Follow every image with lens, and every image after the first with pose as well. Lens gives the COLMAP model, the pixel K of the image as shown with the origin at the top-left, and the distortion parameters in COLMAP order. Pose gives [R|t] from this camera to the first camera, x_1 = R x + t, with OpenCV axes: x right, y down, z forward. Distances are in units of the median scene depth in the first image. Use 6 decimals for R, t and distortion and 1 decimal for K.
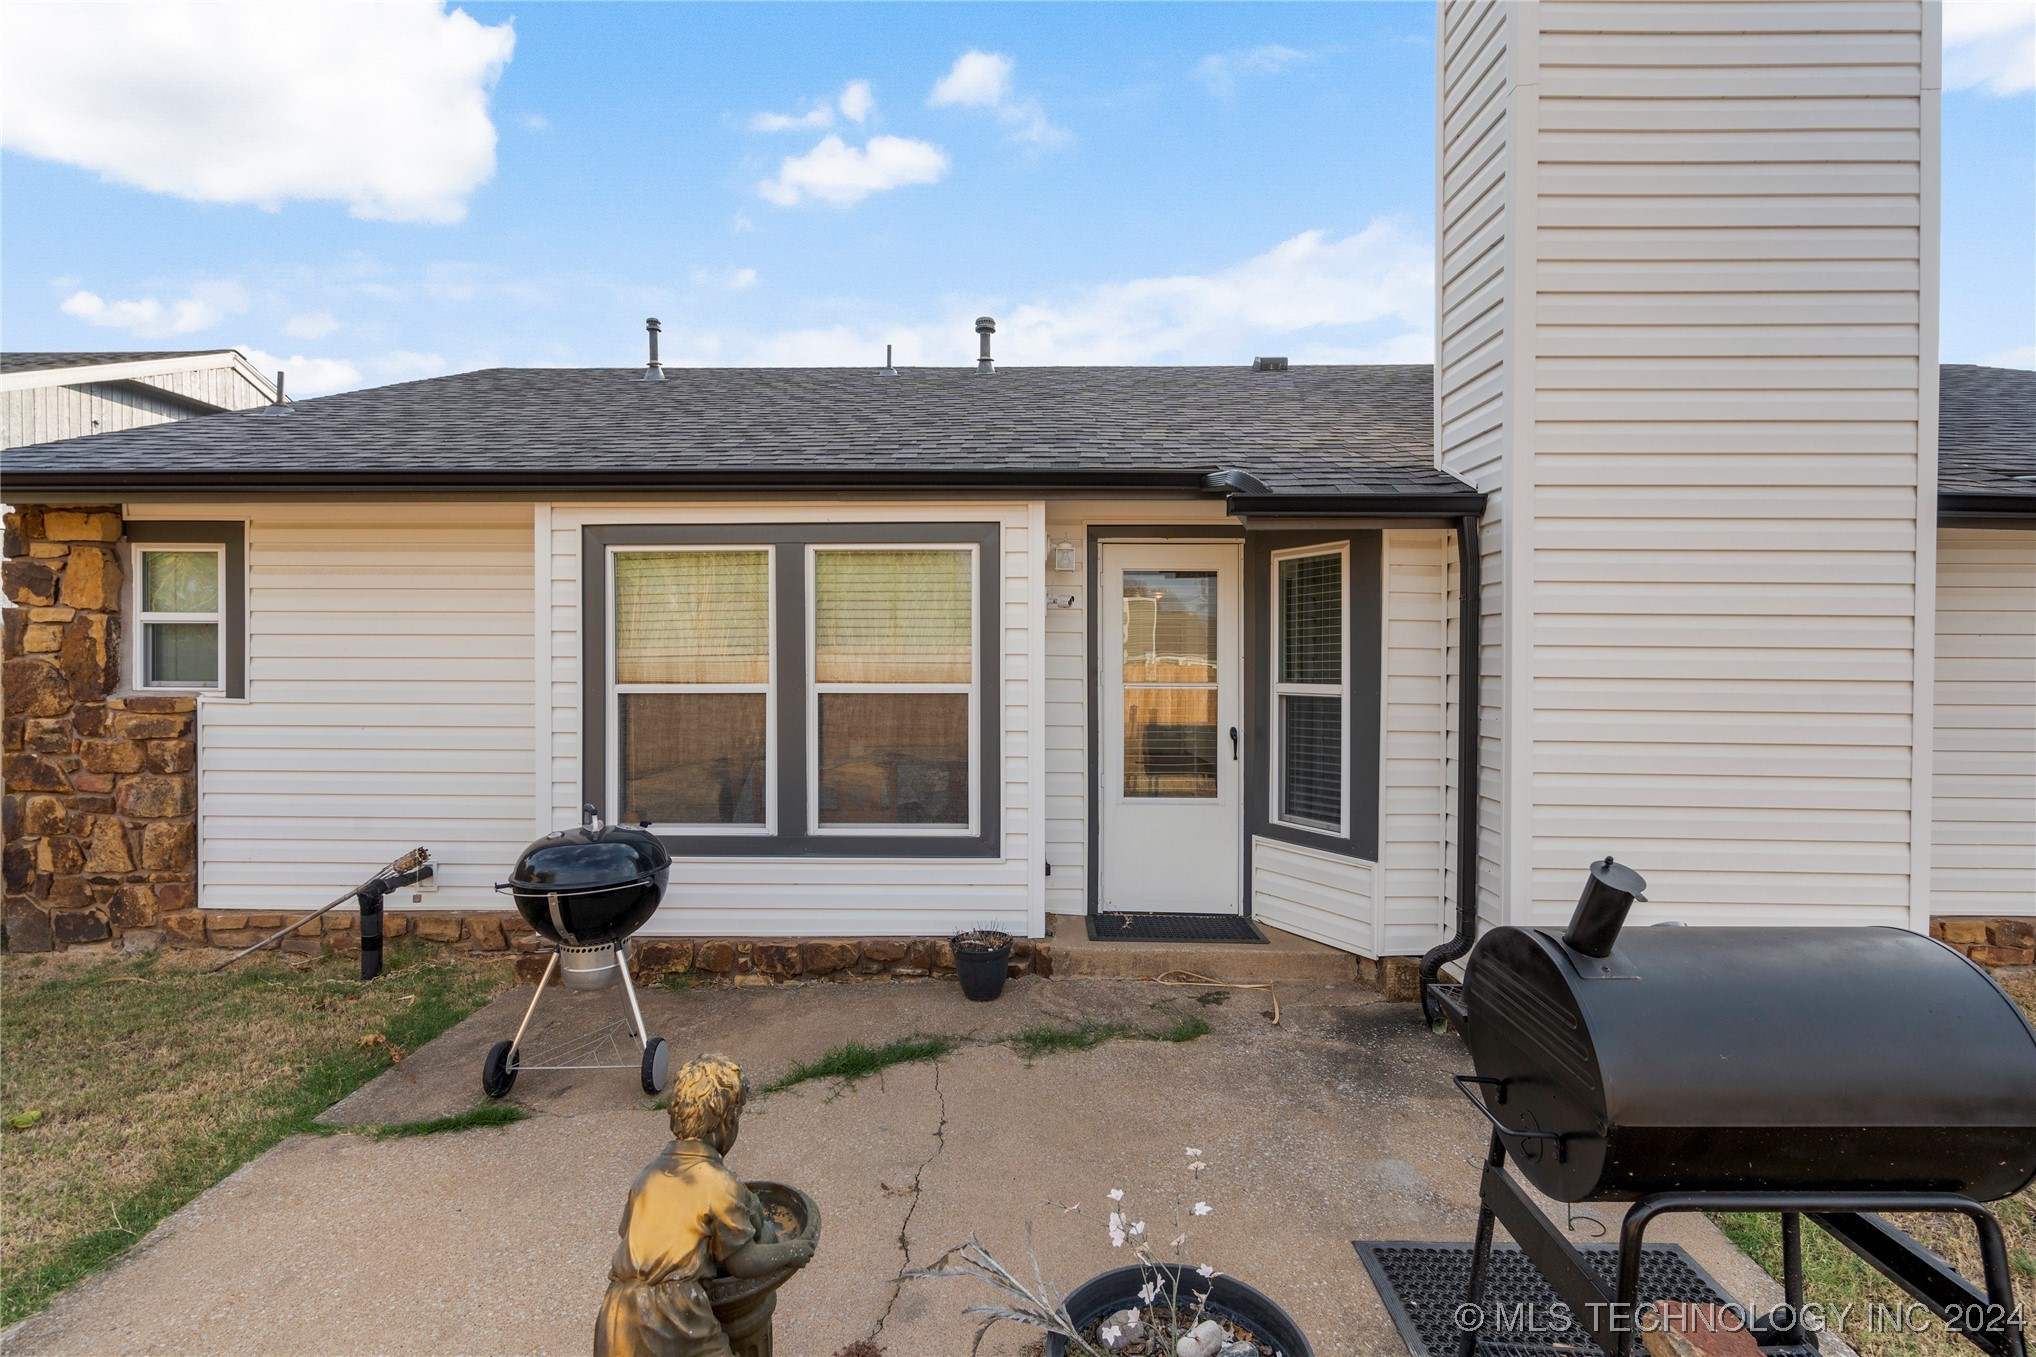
lens RADIAL K [[932.5, 0, 1009.3], [0, 932.5, 661.7], [0, 0, 1]] dist [-0.011765, 0.000345]
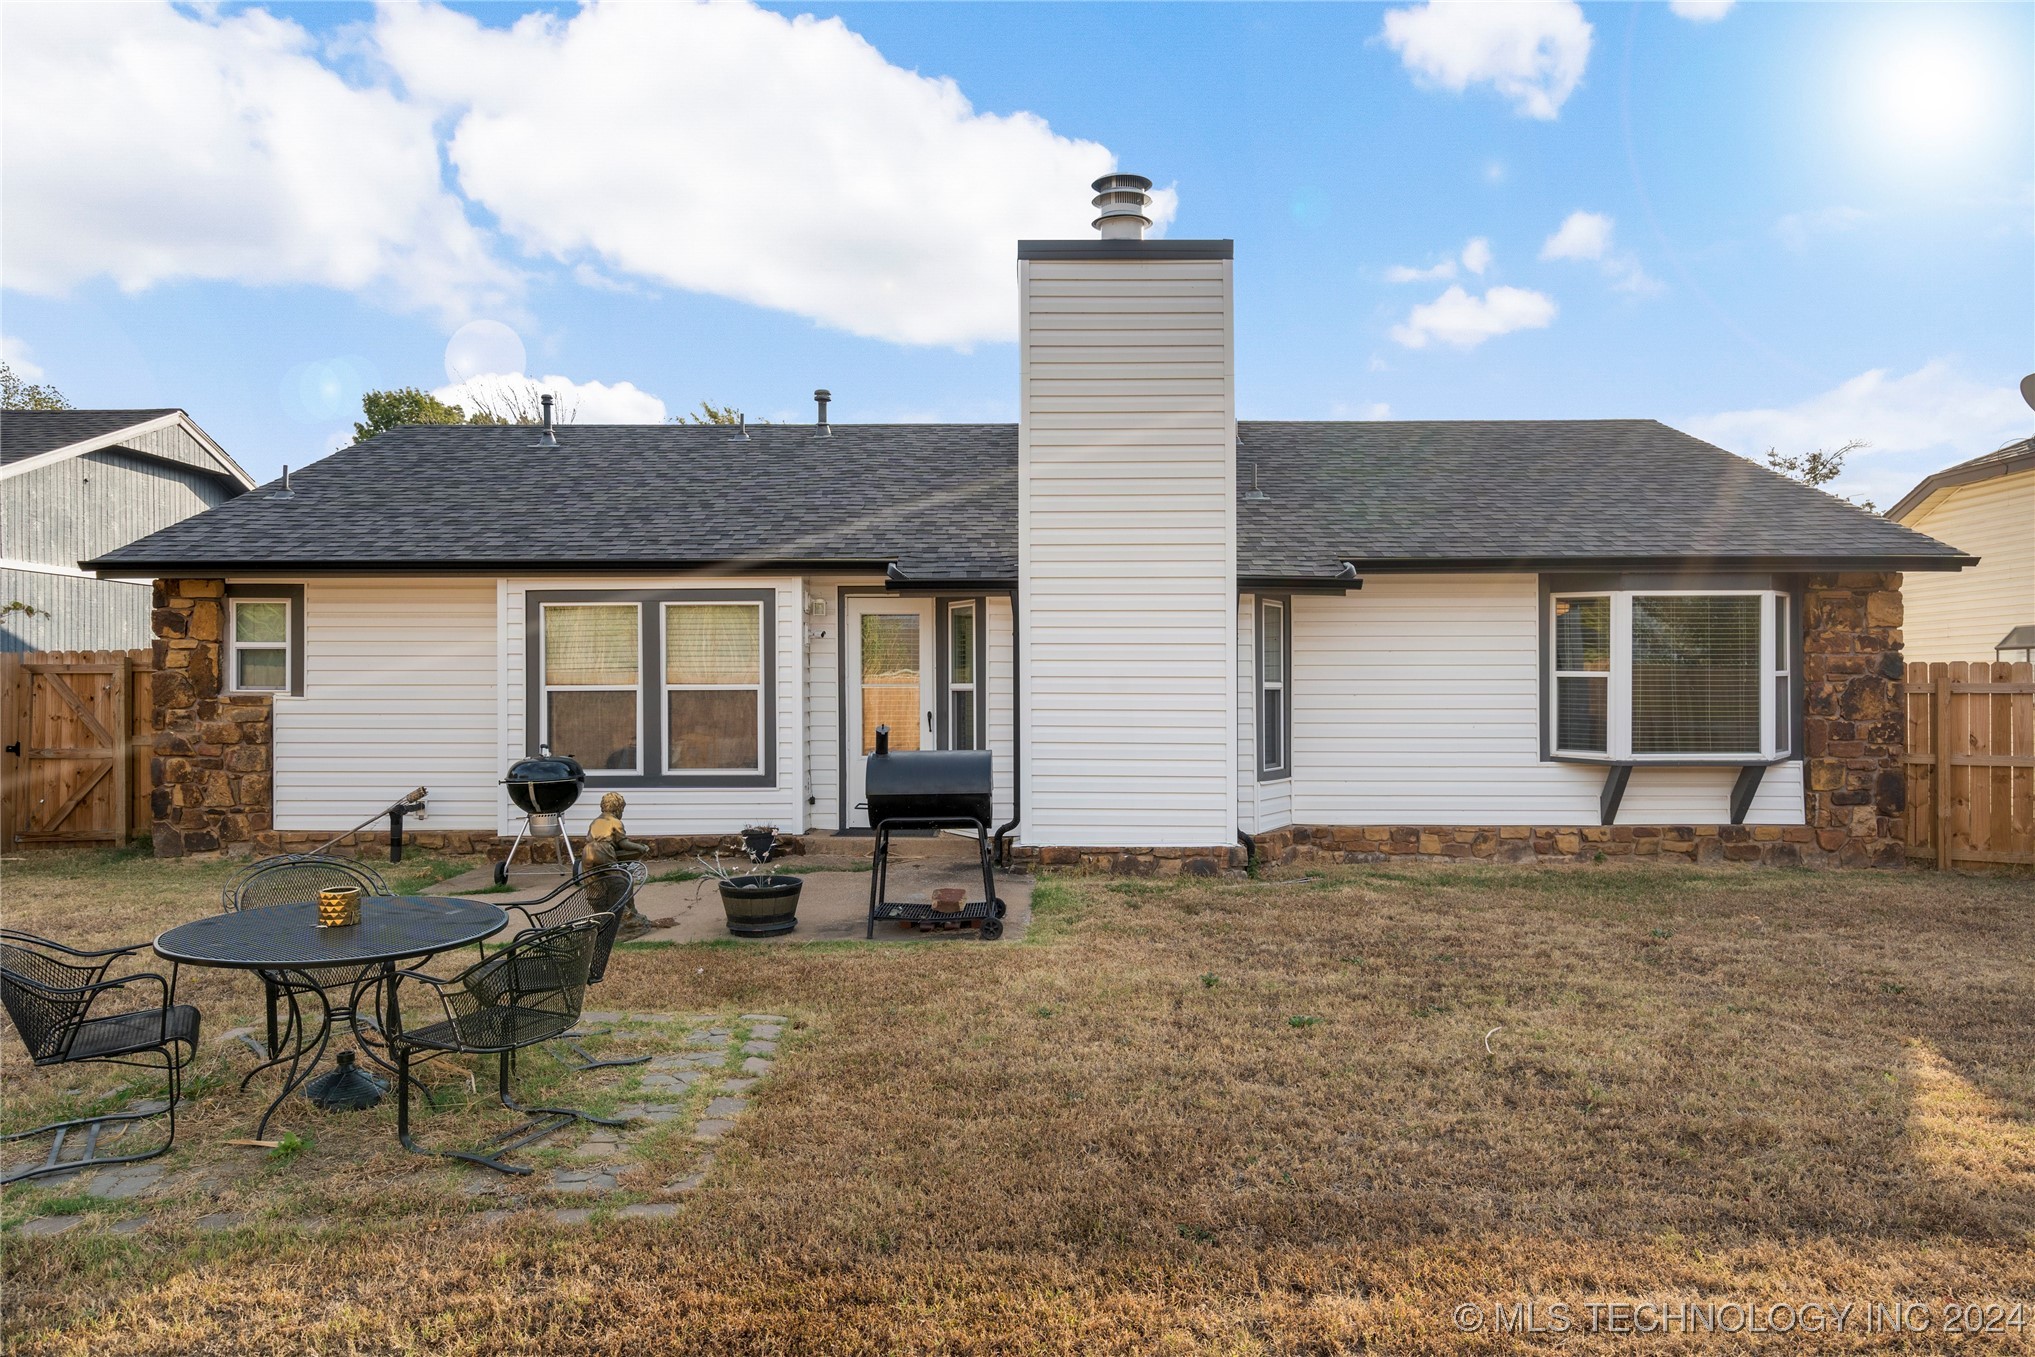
lens RADIAL K [[1328.6, 0, 1017.5], [0, 1328.6, 678.5], [0, 0, 1]] dist [0.001318, -0.000027]
pose [[0.999897, -0.003300, 0.013957, 0.365947], [0.003333, 0.999992, -0.002376, 0.018882], [-0.013949, 0.002422, 0.999900, -1.310368]]
